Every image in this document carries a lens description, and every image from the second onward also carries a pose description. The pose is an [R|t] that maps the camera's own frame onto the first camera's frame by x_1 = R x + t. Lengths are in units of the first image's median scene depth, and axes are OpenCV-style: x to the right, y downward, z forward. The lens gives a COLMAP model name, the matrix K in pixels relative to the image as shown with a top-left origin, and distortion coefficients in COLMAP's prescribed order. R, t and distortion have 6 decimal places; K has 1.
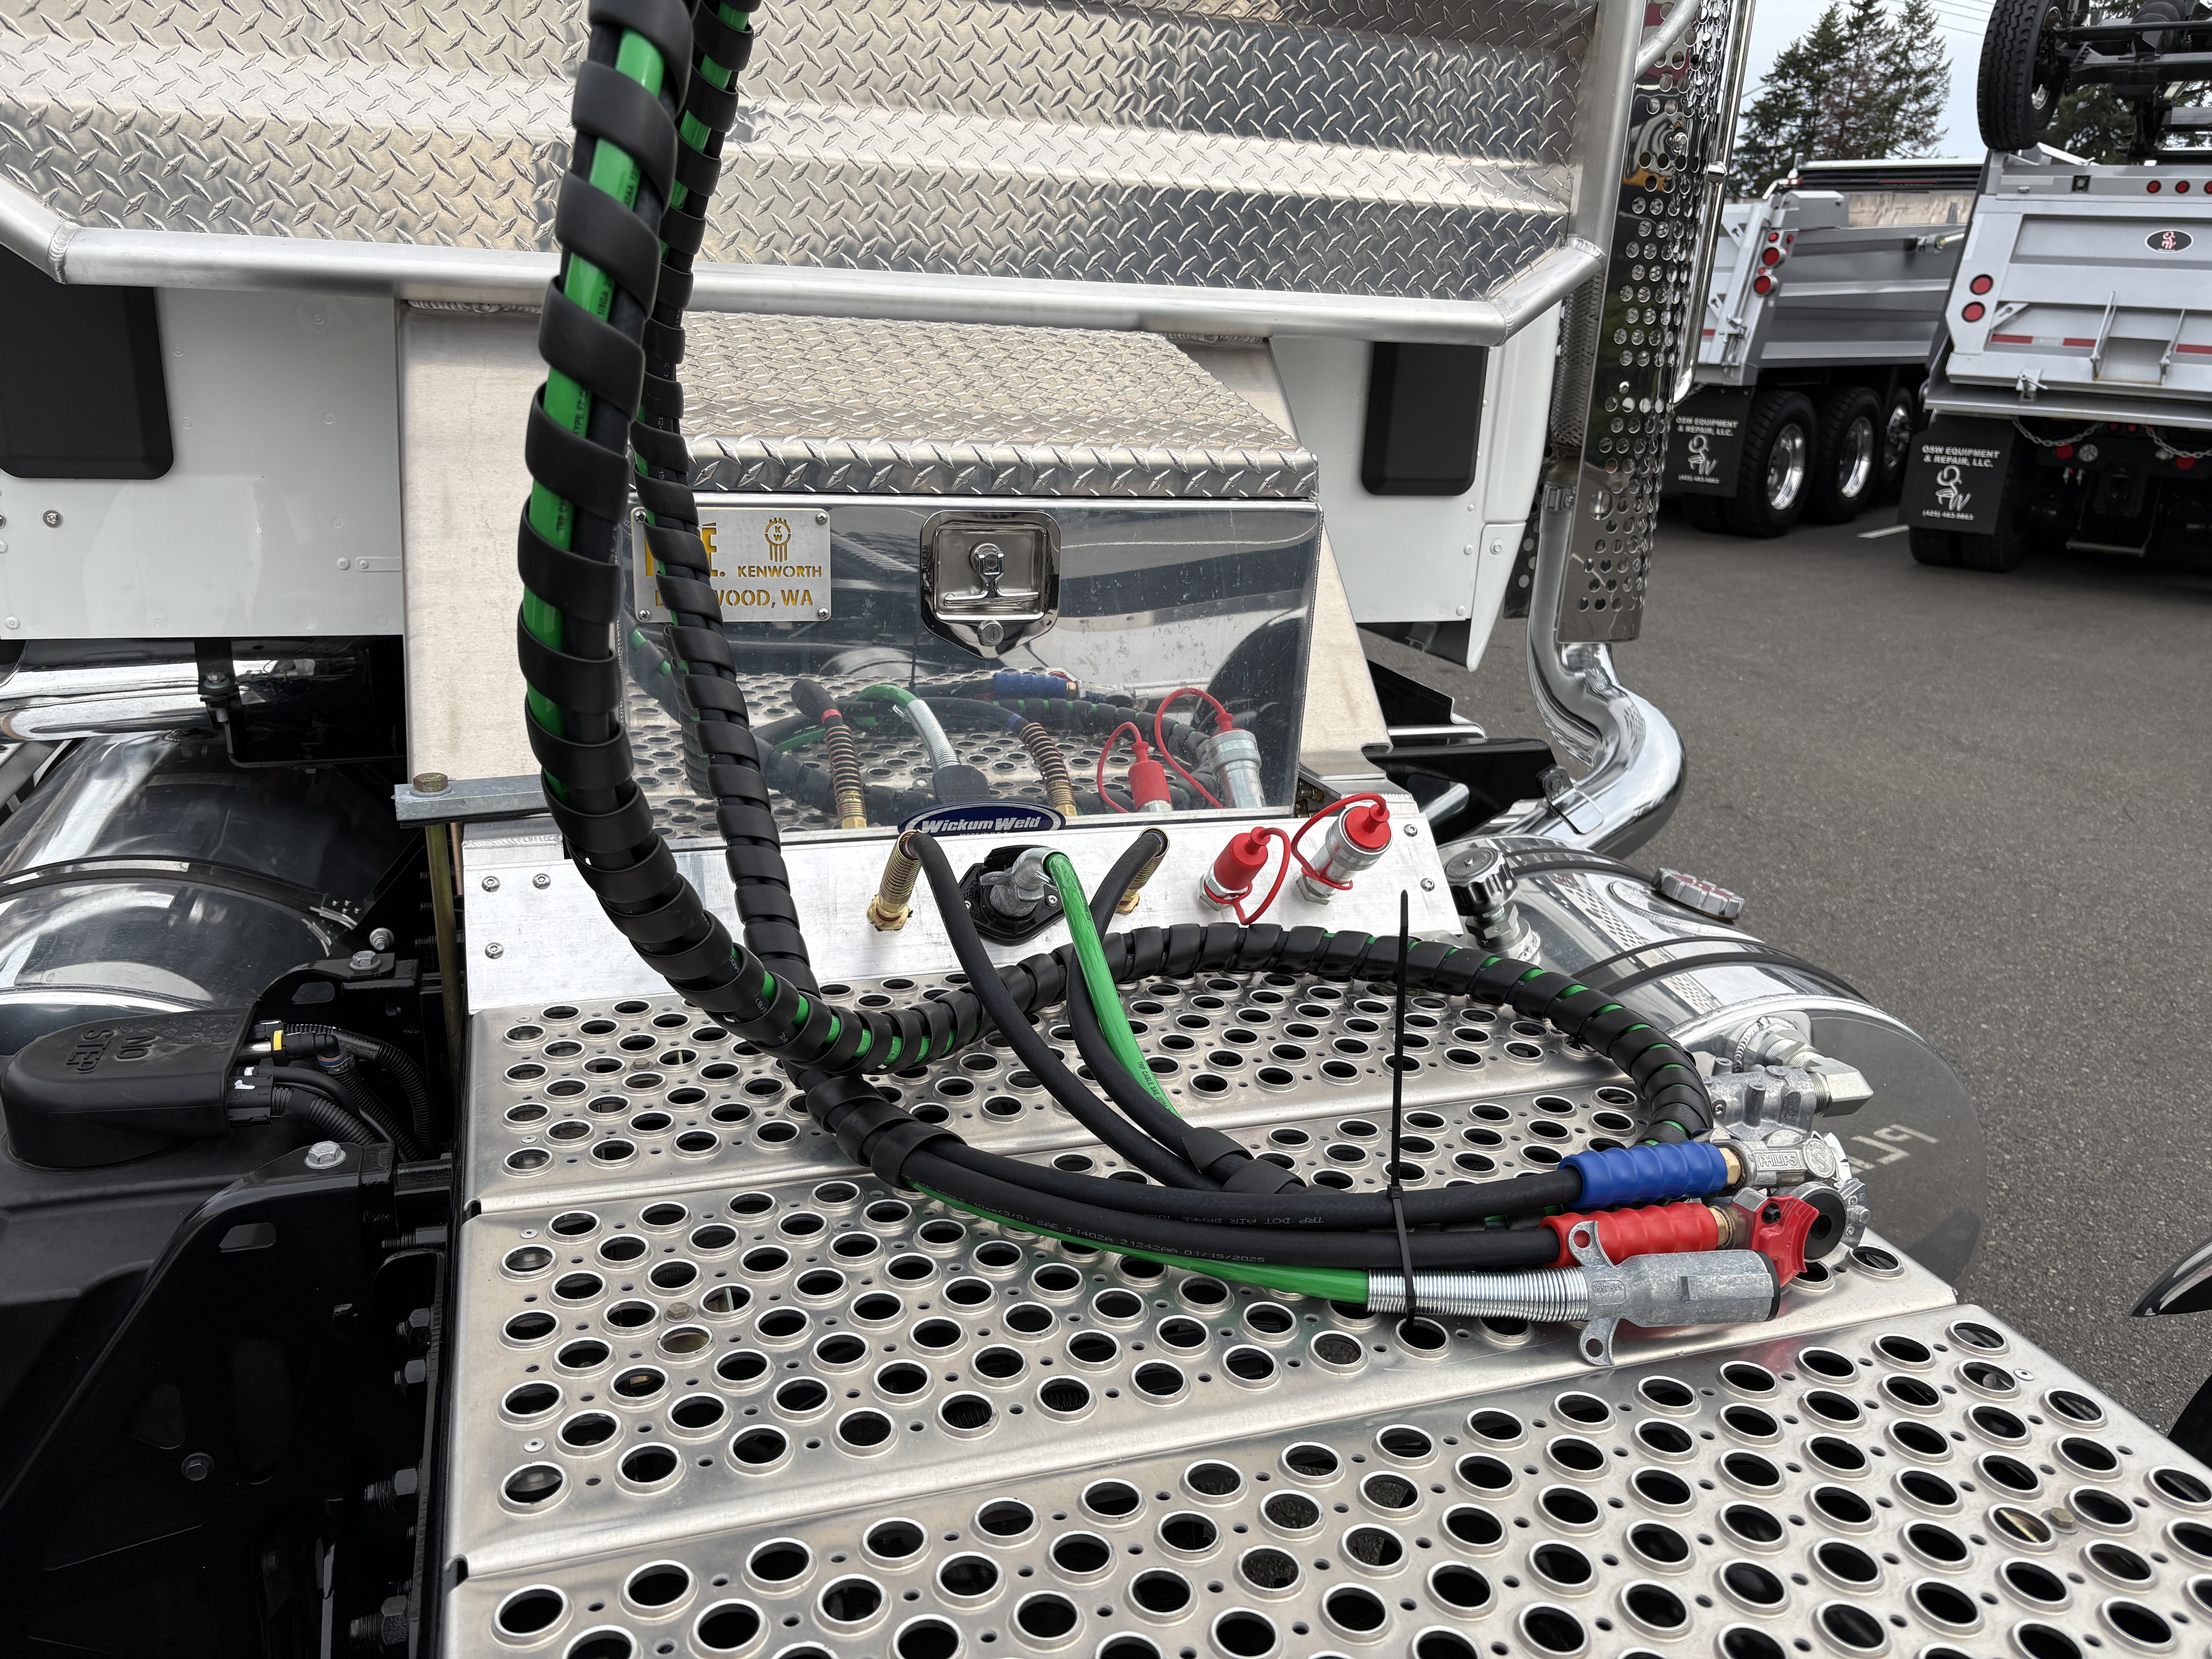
lens RADIAL K [[1747.0, 0, 1099.5], [0, 1747.0, 831.4], [0, 0, 1]] dist [0.075035, -0.125064]
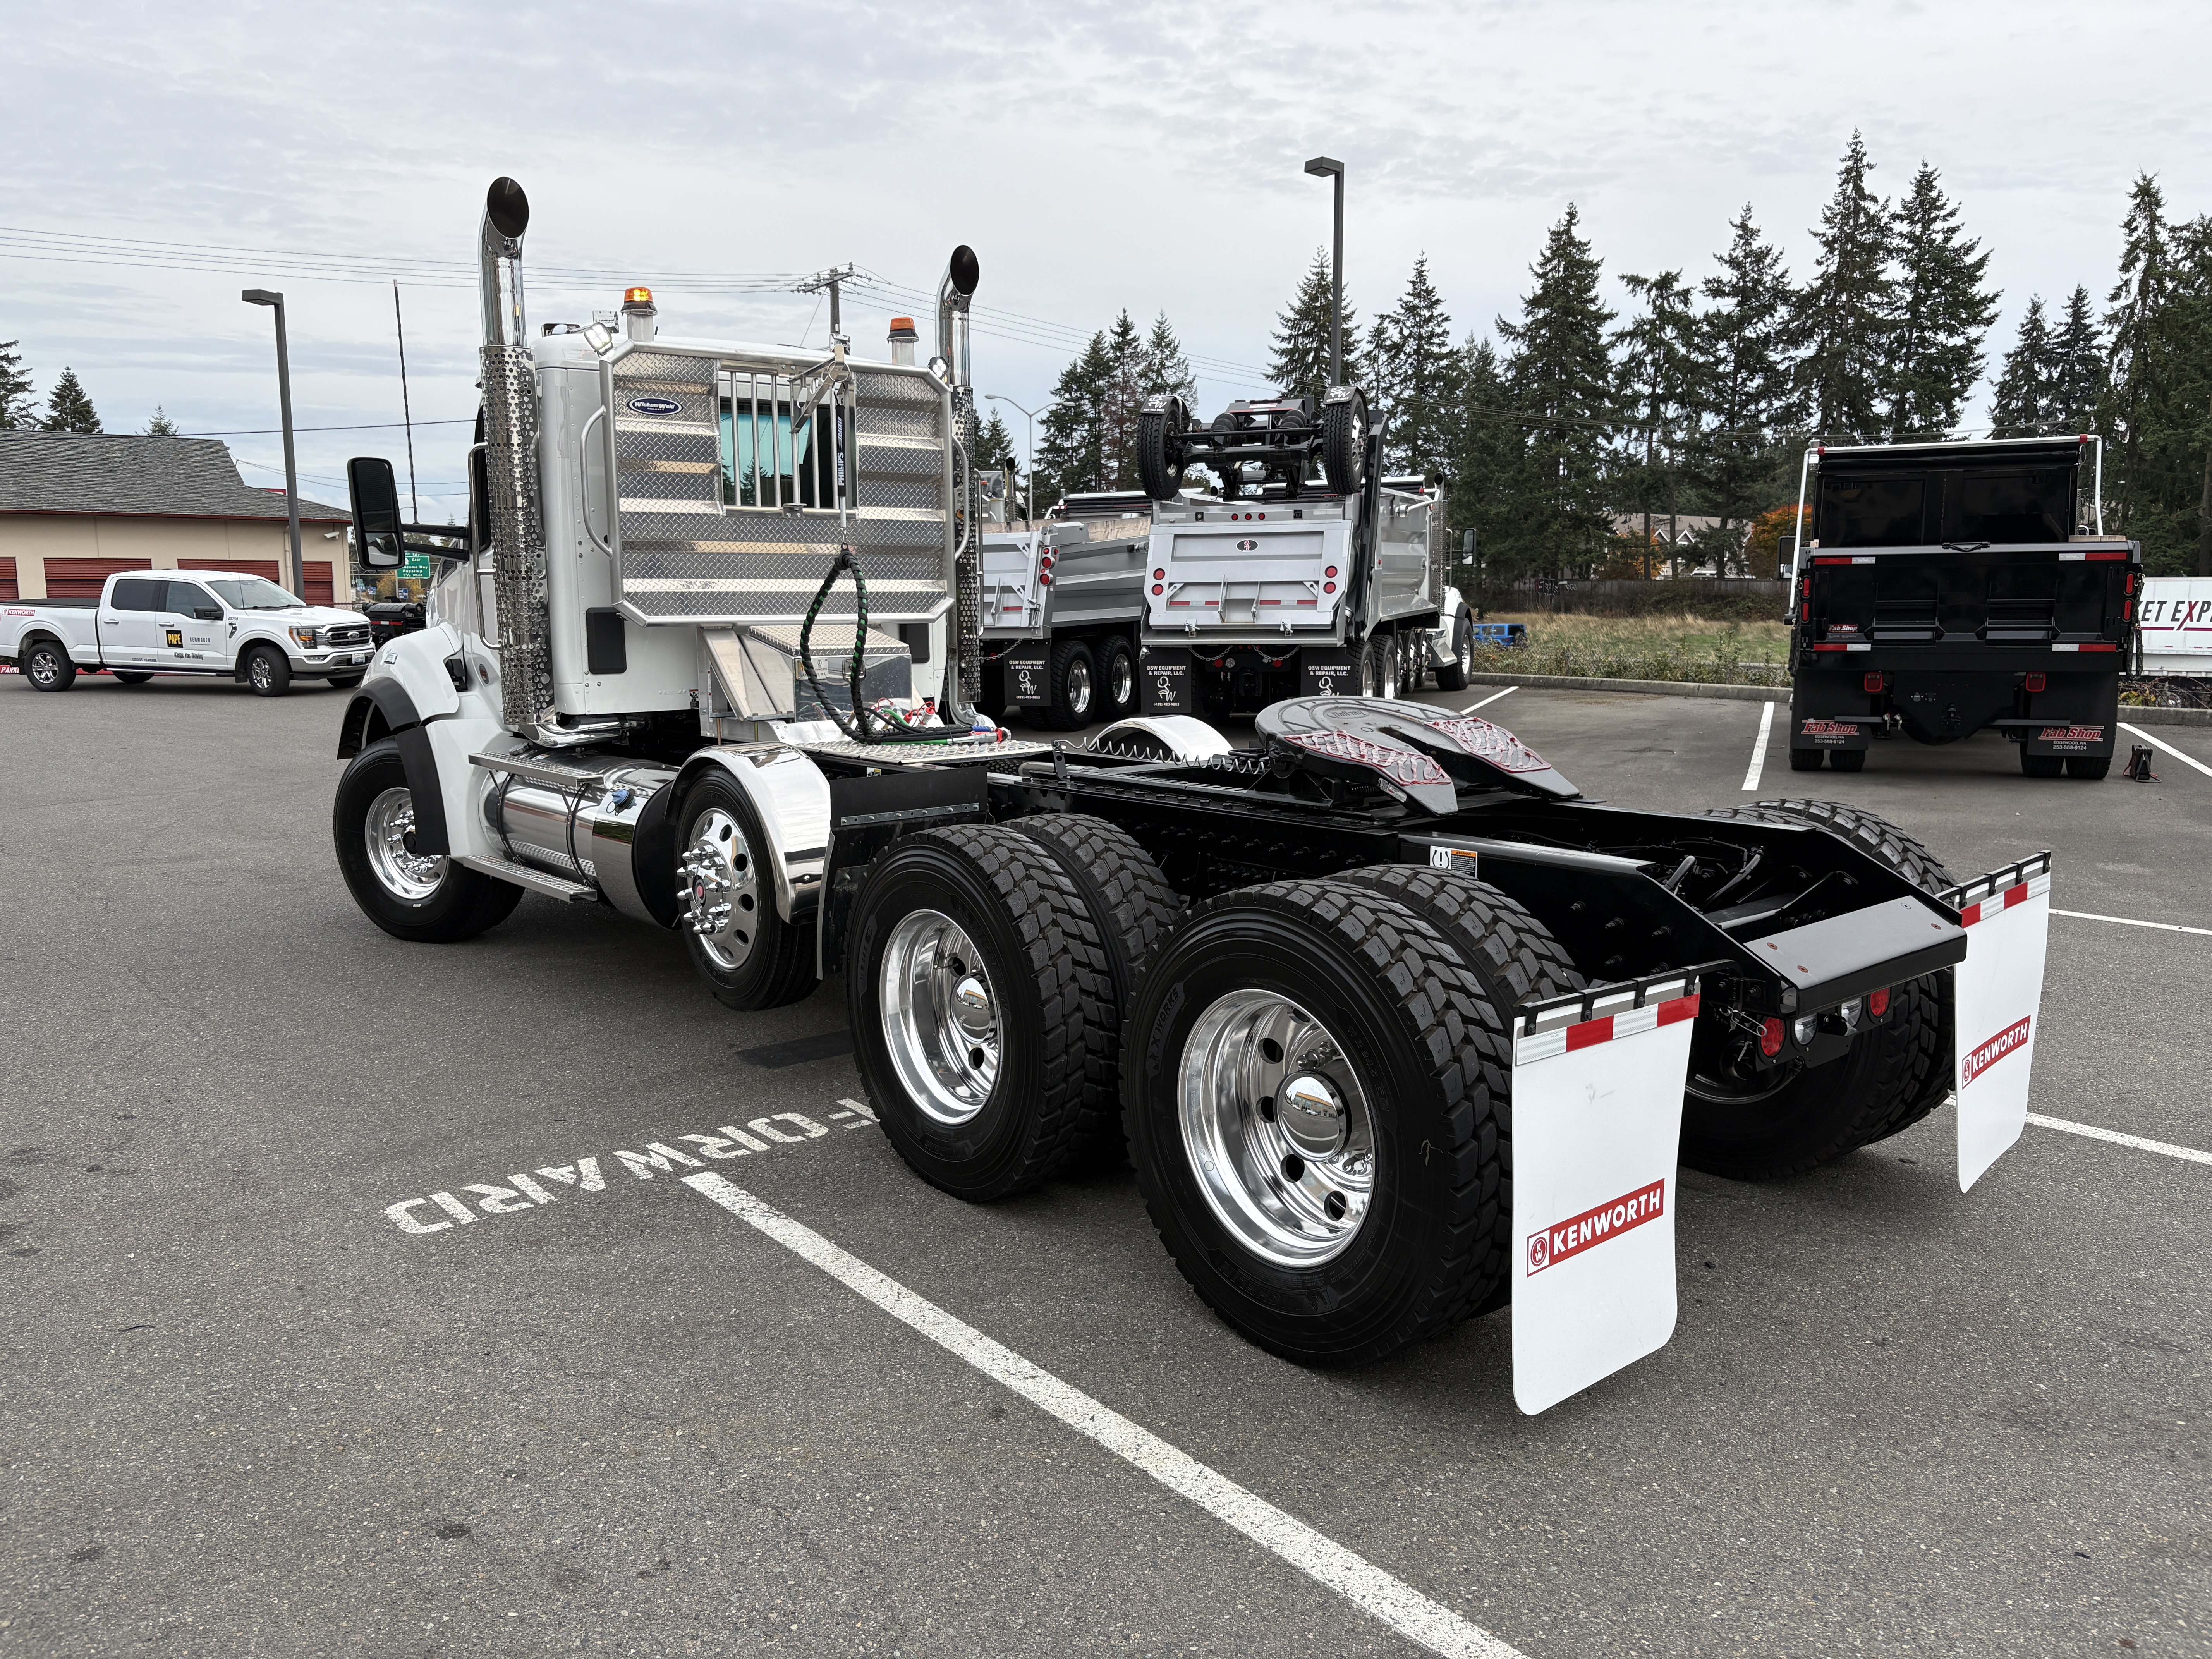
lens RADIAL K [[1609.1, 0, 1154.5], [0, 1609.1, 896.6], [0, 0, 1]] dist [0.064750, 0.001160]
pose [[0.923751, -0.122405, 0.362907, -0.131720], [0.158948, 0.984623, -0.072485, 0.125654], [-0.348454, 0.124641, 0.929002, -0.461856]]
